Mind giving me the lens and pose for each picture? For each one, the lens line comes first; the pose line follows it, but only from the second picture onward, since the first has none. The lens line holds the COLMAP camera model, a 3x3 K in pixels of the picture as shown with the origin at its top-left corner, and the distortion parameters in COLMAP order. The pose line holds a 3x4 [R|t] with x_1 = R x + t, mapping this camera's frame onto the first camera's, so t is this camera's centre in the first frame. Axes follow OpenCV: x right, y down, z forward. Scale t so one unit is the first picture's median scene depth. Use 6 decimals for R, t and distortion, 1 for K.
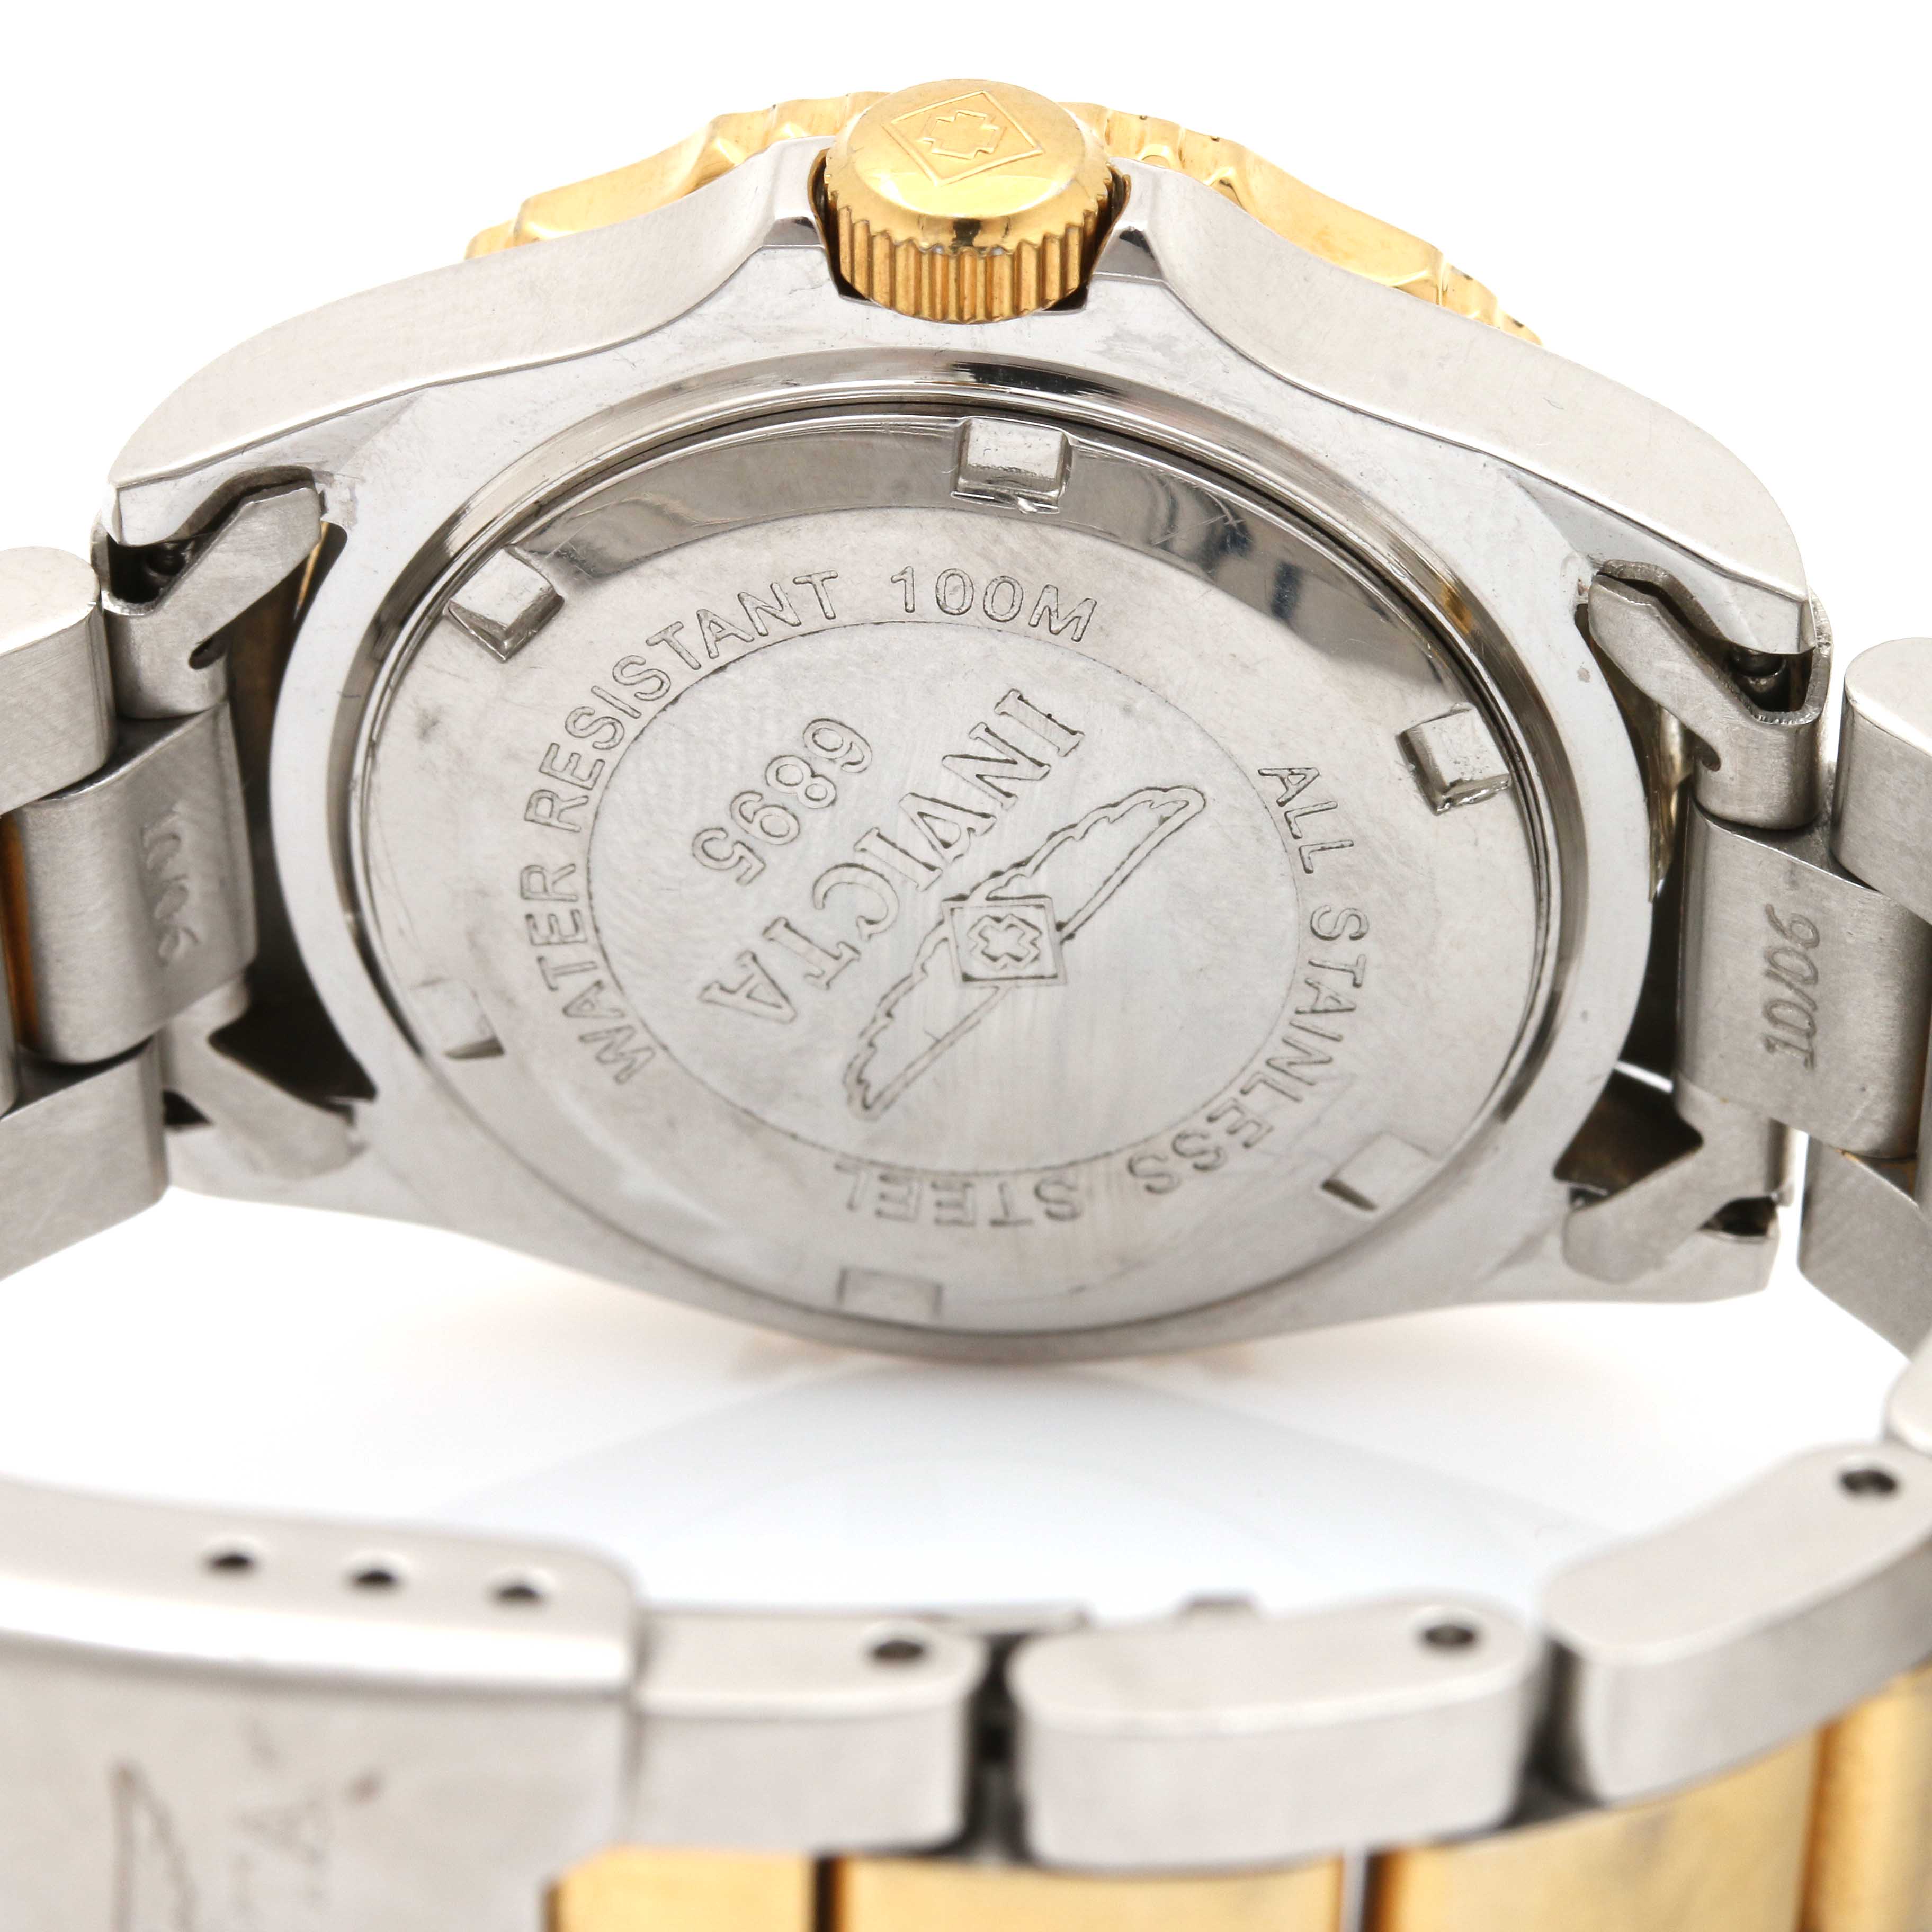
lens RADIAL K [[11055.6, 0, 965.5], [0, 11055.6, 966.0], [0, 0, 1]] dist [-0.207677, 0.000000]
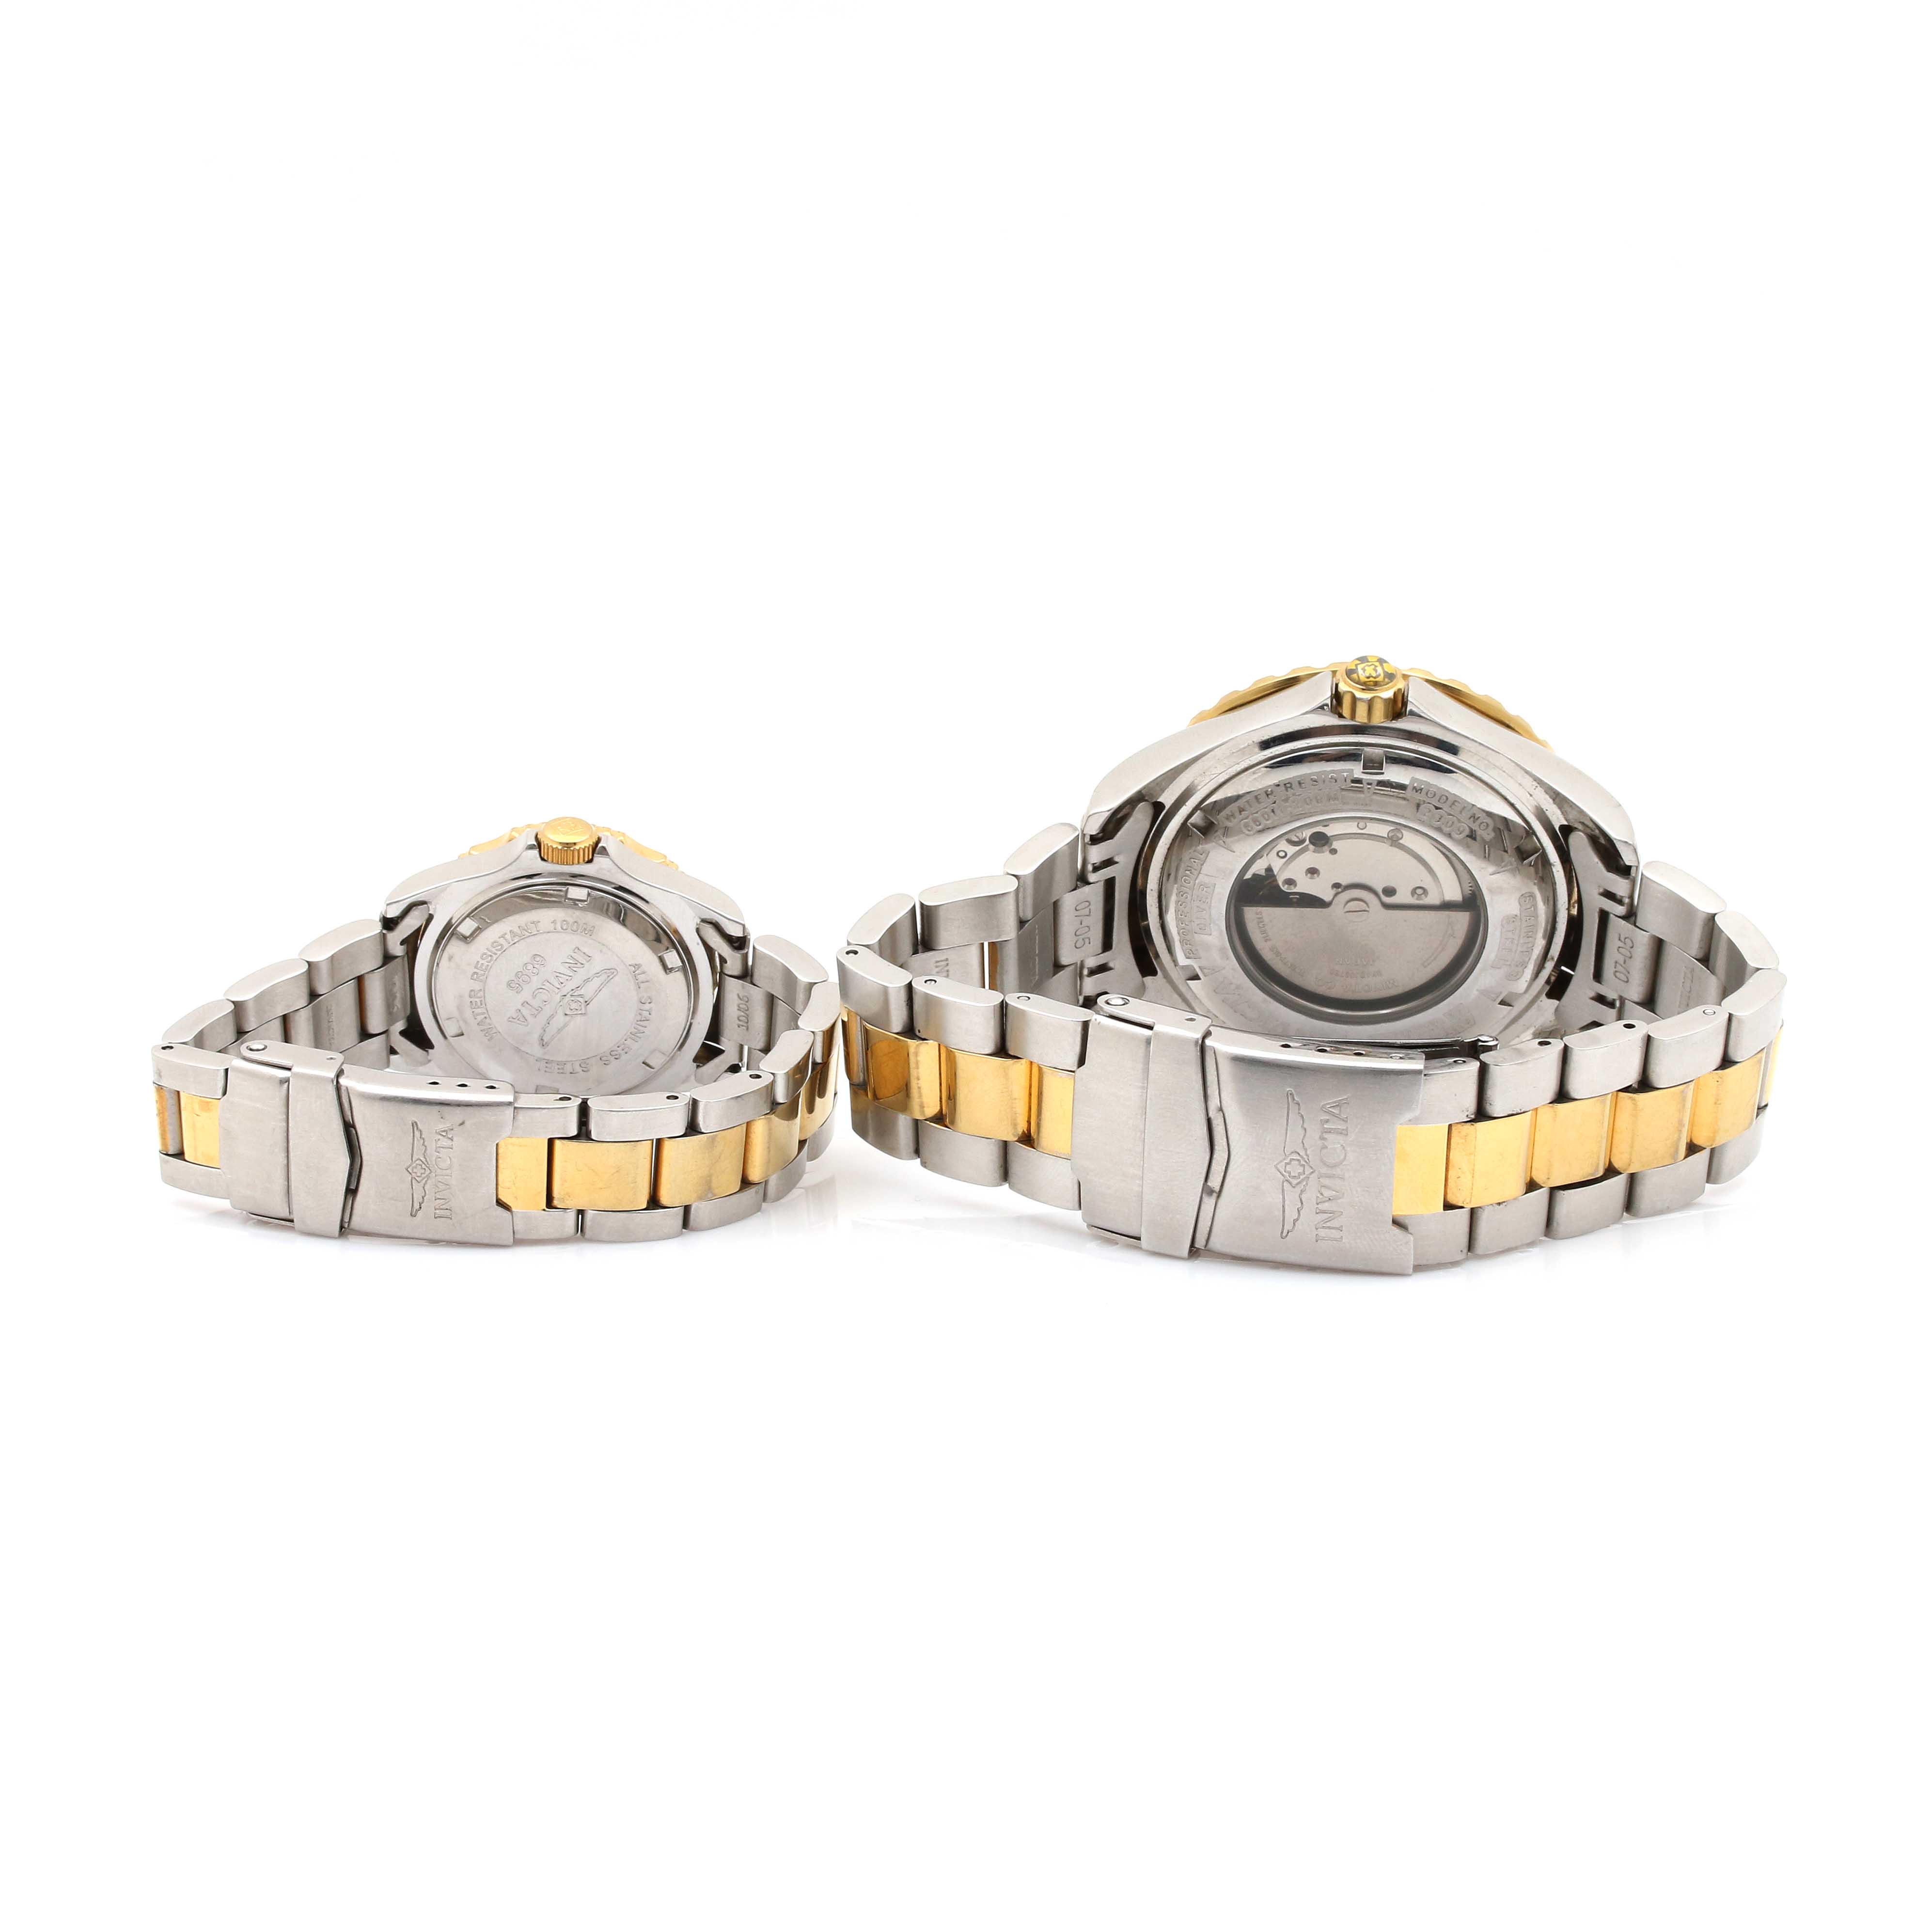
lens RADIAL K [[11057.0, 0, 965.7], [0, 11057.0, 965.8], [0, 0, 1]] dist [-0.207677, 0.000000]
pose [[0.997011, -0.000218, 0.077262, -0.192973], [0.012376, 0.987534, -0.156920, 0.718671], [-0.076265, 0.157407, 0.984584, -3.621012]]
